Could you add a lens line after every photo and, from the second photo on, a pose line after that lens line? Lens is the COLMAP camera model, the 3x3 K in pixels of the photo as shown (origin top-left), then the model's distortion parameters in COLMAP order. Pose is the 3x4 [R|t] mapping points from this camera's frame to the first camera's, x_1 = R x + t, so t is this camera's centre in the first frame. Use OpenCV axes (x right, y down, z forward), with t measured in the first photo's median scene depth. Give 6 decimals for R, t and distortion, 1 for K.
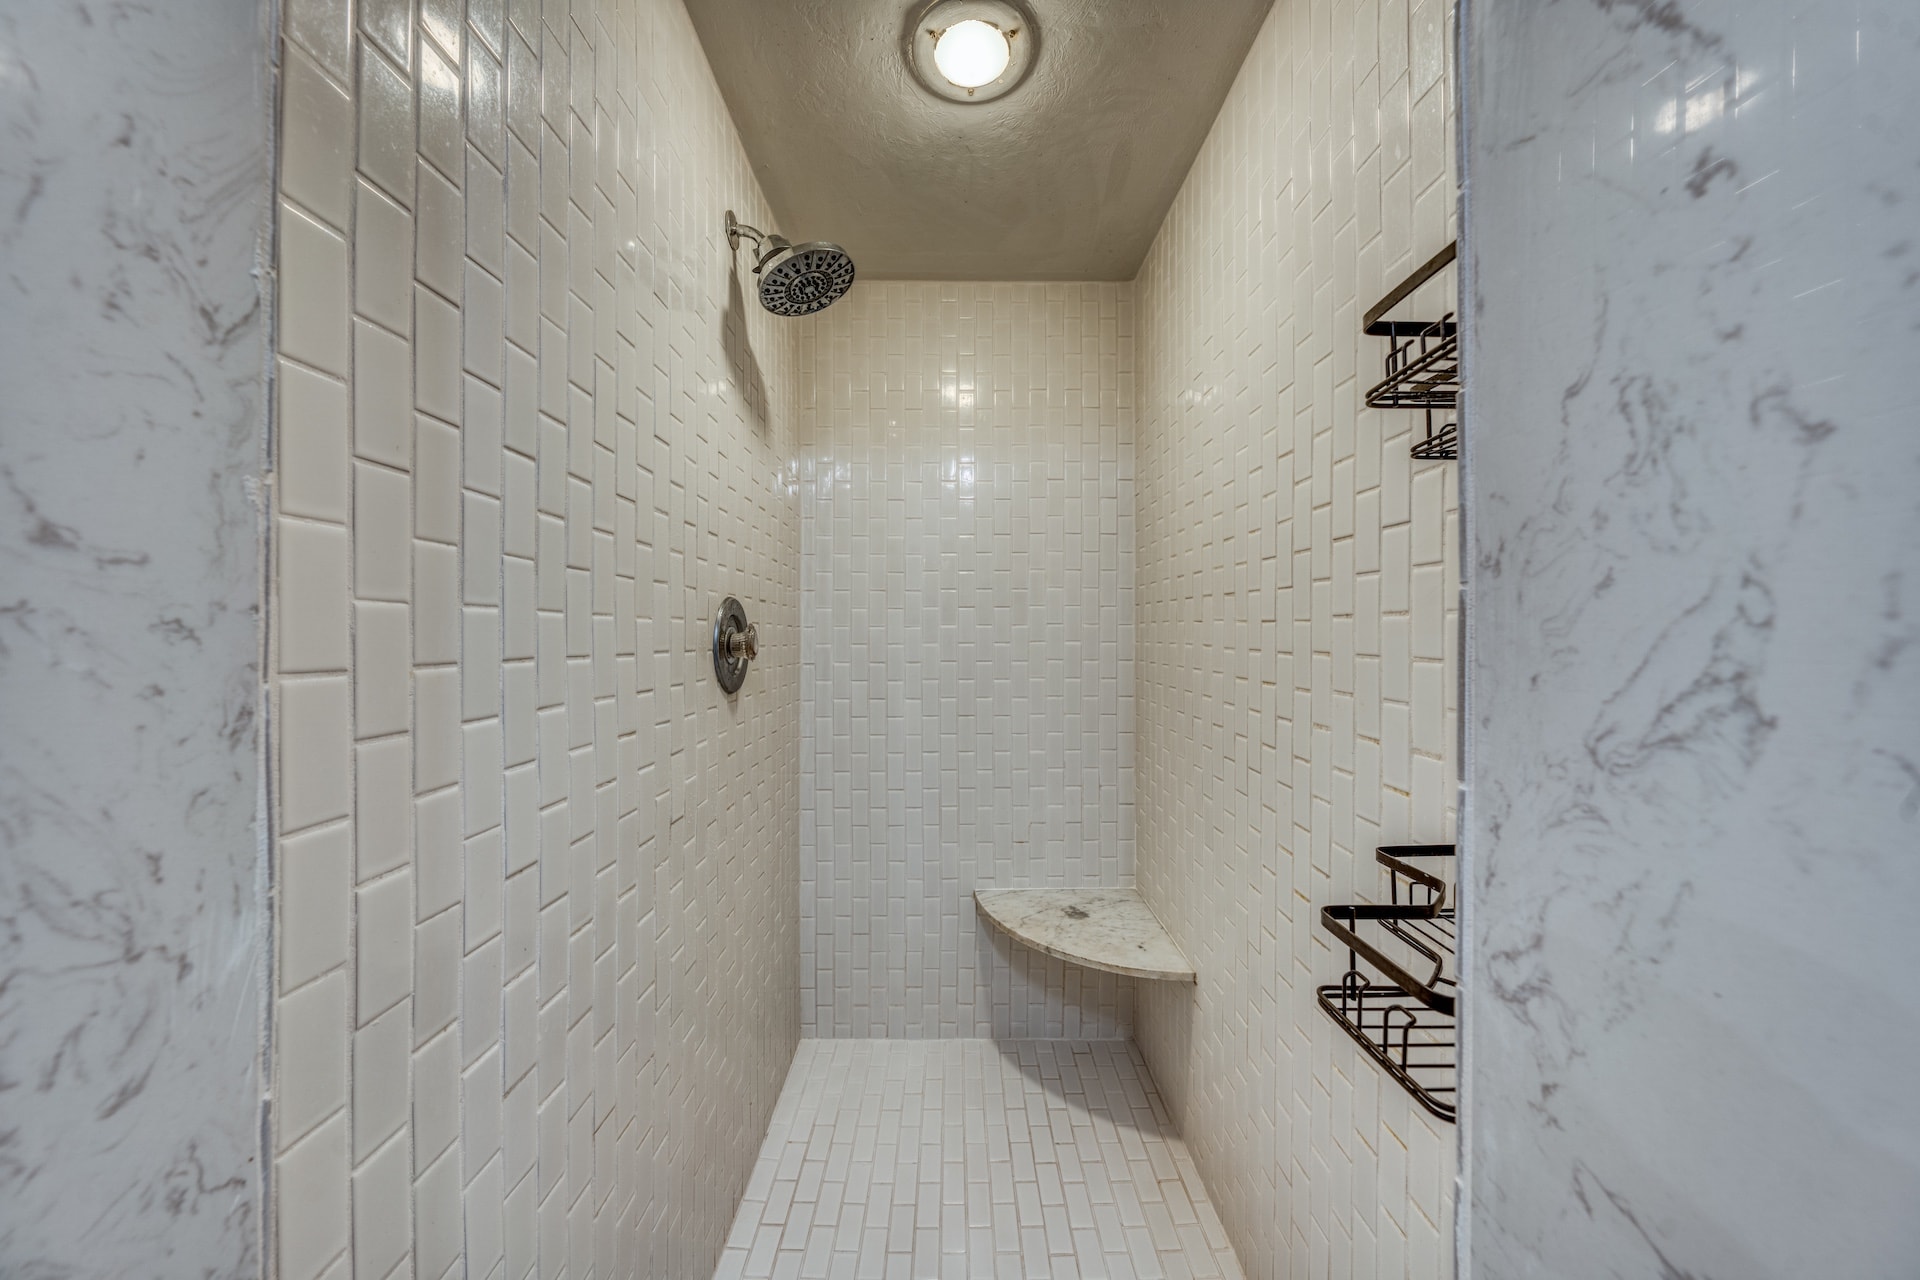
lens RADIAL K [[658.2, 0, 960.9], [0, 658.2, 638.0], [0, 0, 1]] dist [-0.006134, -0.000016]
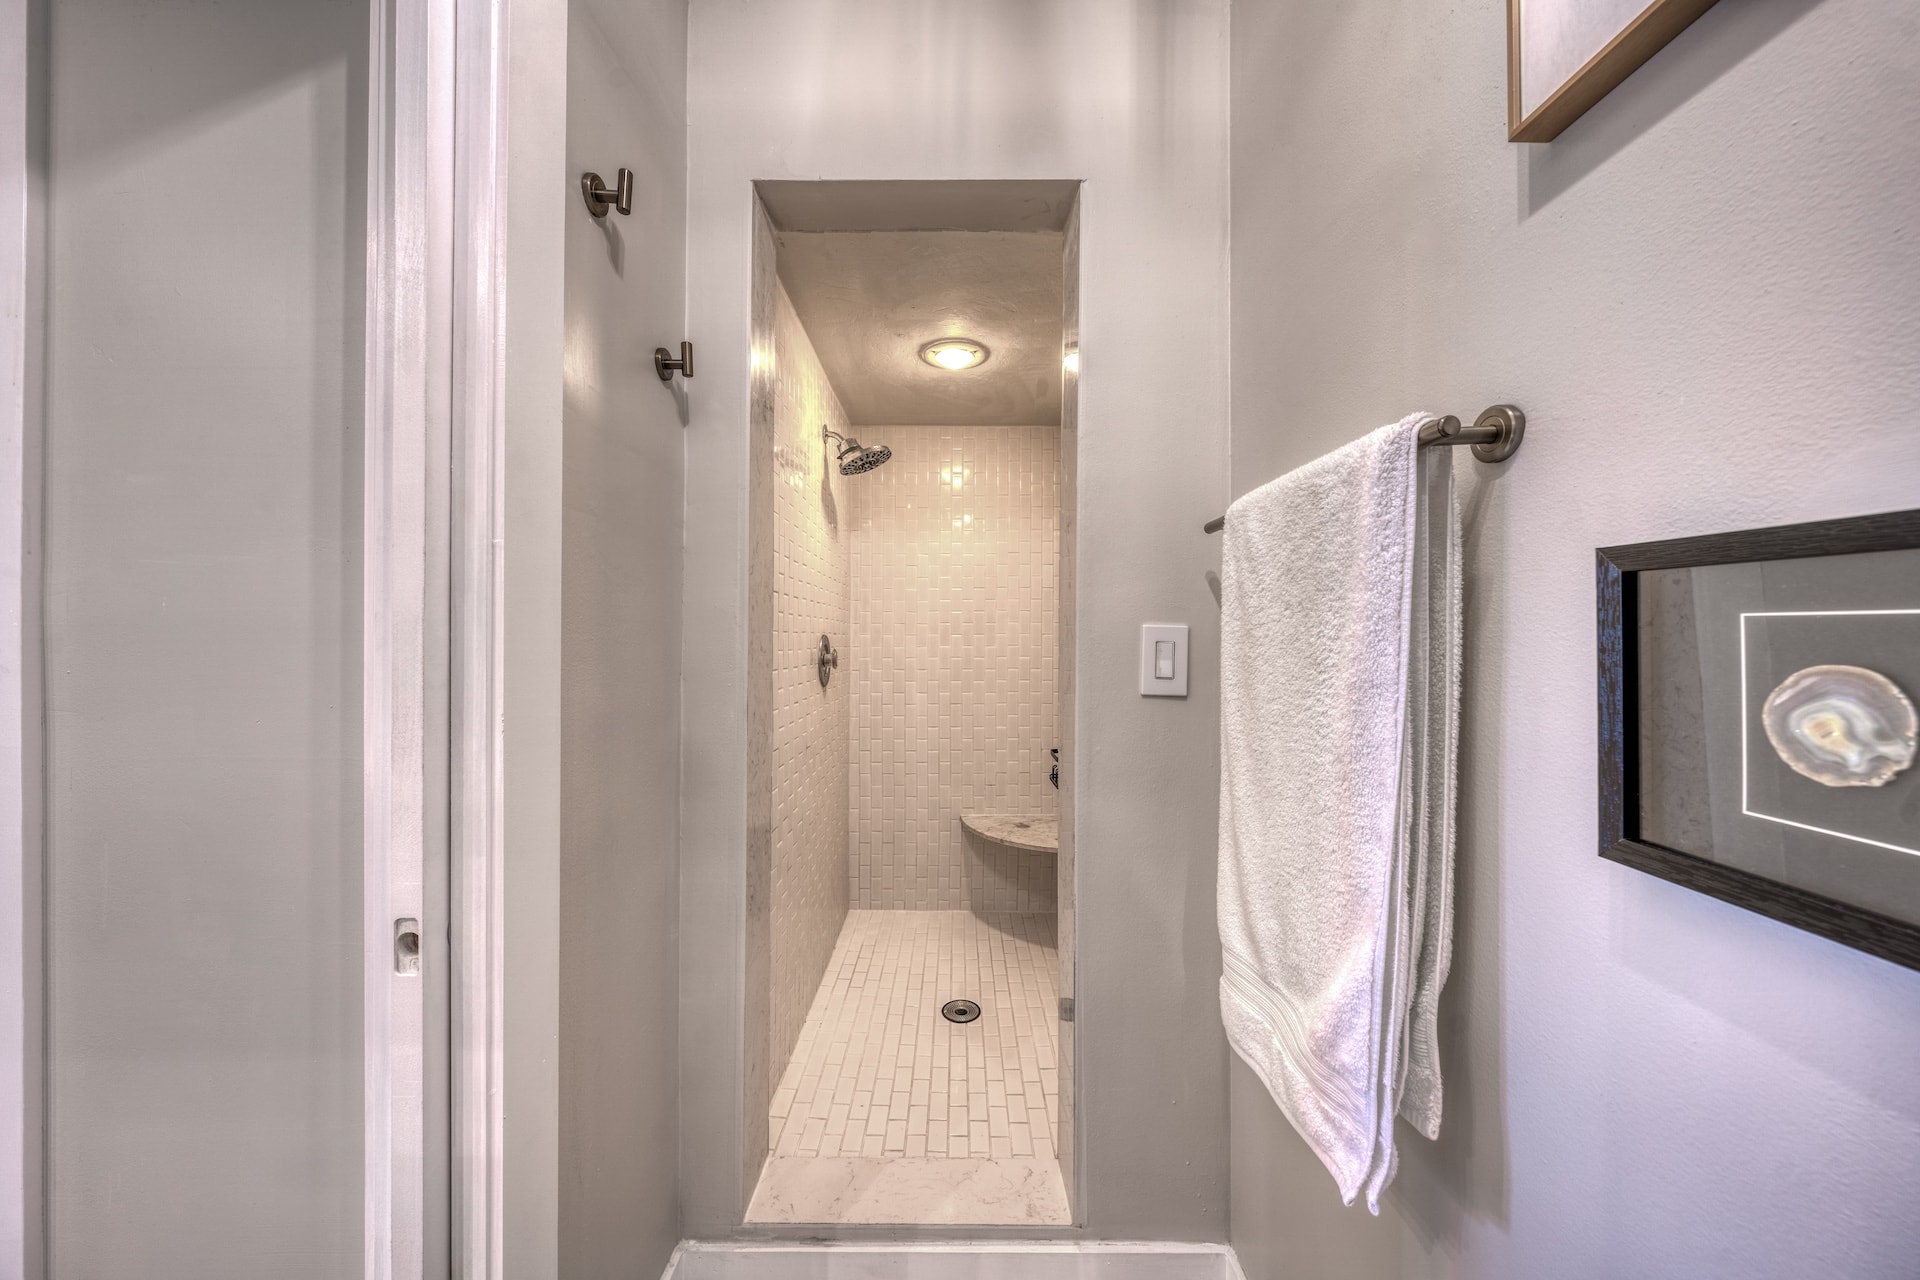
lens RADIAL K [[658.2, 0, 959.3], [0, 658.2, 639.7], [0, 0, 1]] dist [-0.006134, -0.000016]
pose [[0.999922, 0.003945, -0.011812, 0.037969], [-0.003992, 0.999984, -0.003953, -0.031127], [0.011796, 0.004000, 0.999922, -0.626767]]
